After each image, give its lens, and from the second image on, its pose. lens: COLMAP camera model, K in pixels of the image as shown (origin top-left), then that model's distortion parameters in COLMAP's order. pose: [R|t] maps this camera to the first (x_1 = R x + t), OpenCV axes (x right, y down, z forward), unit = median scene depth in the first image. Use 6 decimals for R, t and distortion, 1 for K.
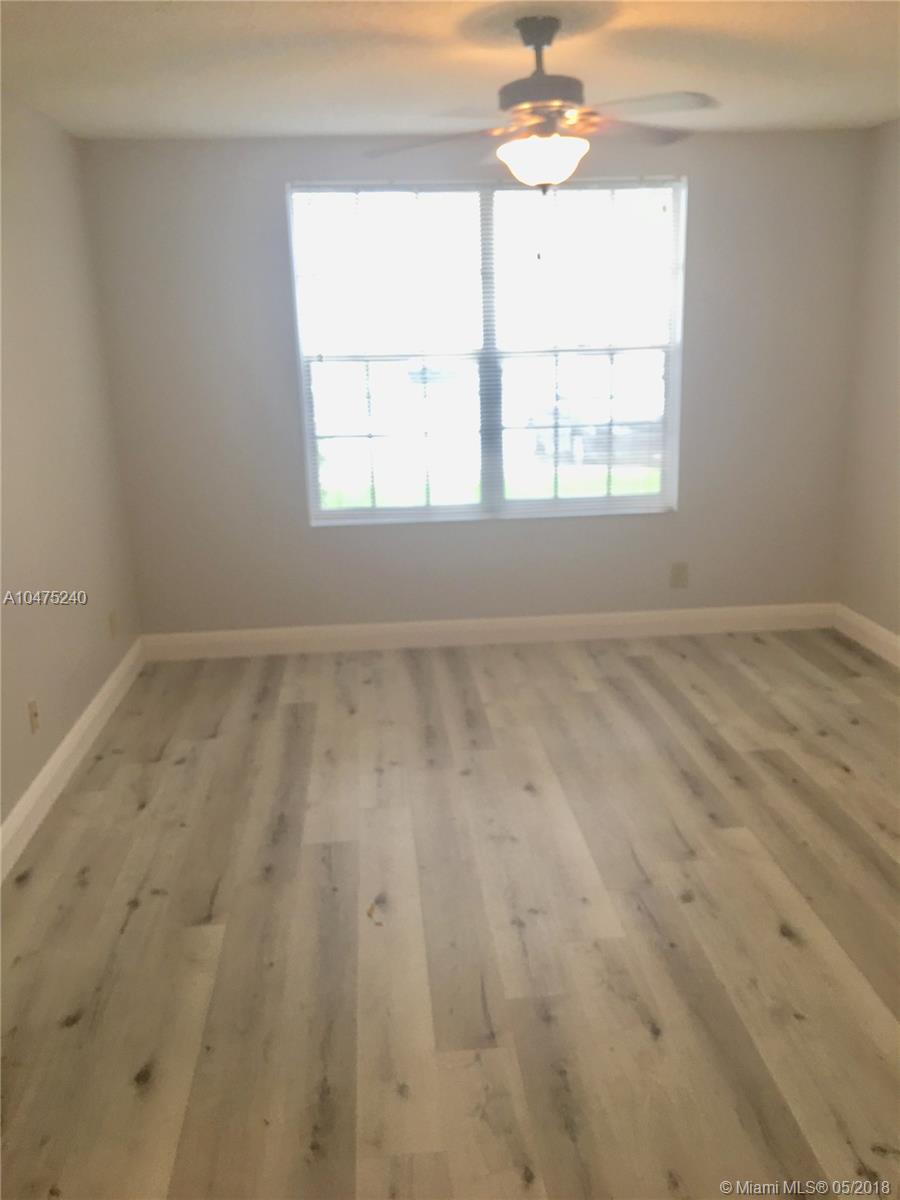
lens RADIAL K [[1006.5, 0, 450.0], [0, 1006.5, 600.0], [0, 0, 1]] dist [0.088036, -0.158669]
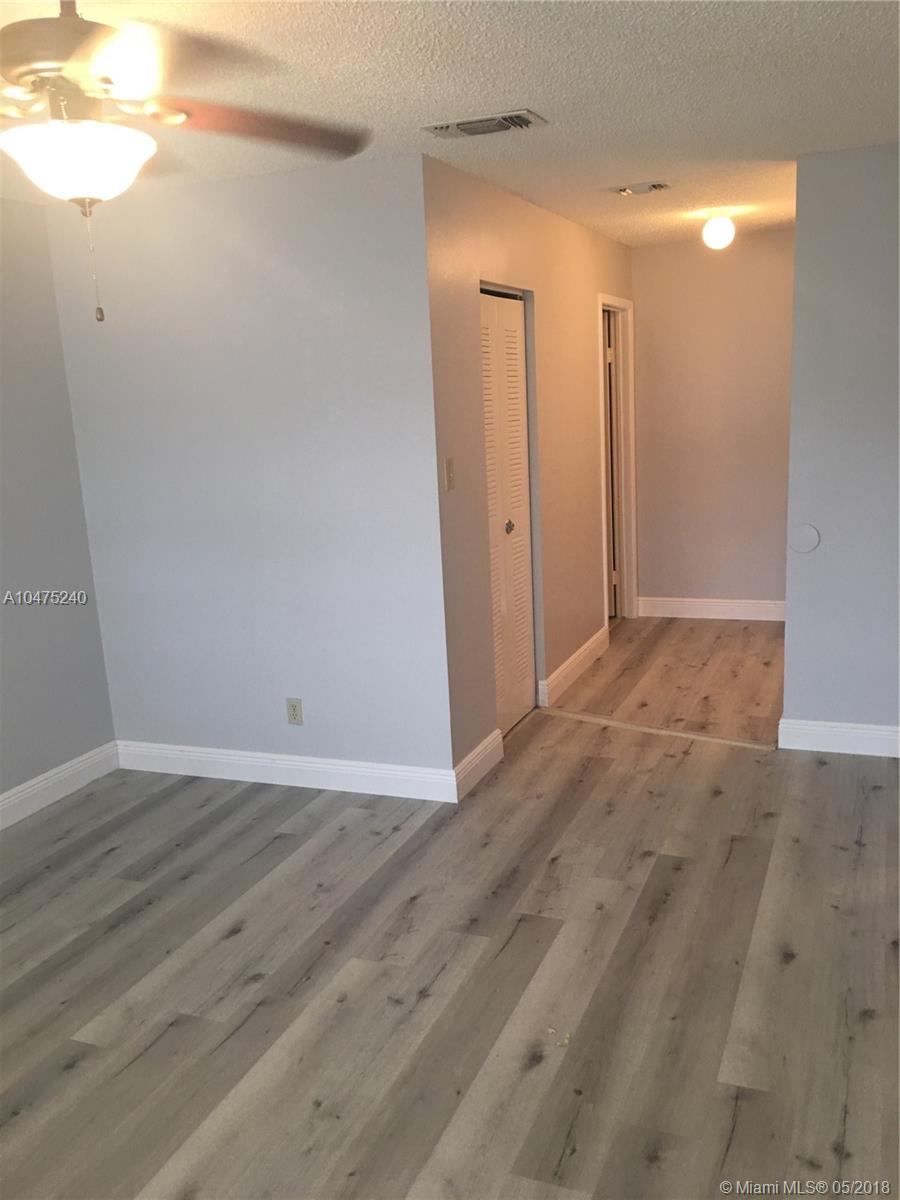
lens RADIAL K [[1006.5, 0, 450.0], [0, 1006.5, 600.0], [0, 0, 1]] dist [0.088036, -0.158669]
pose [[-0.879861, -0.023764, 0.474637, -0.442857], [0.196701, 0.890970, 0.409245, -0.452714], [-0.432612, 0.453440, -0.779255, 1.671871]]
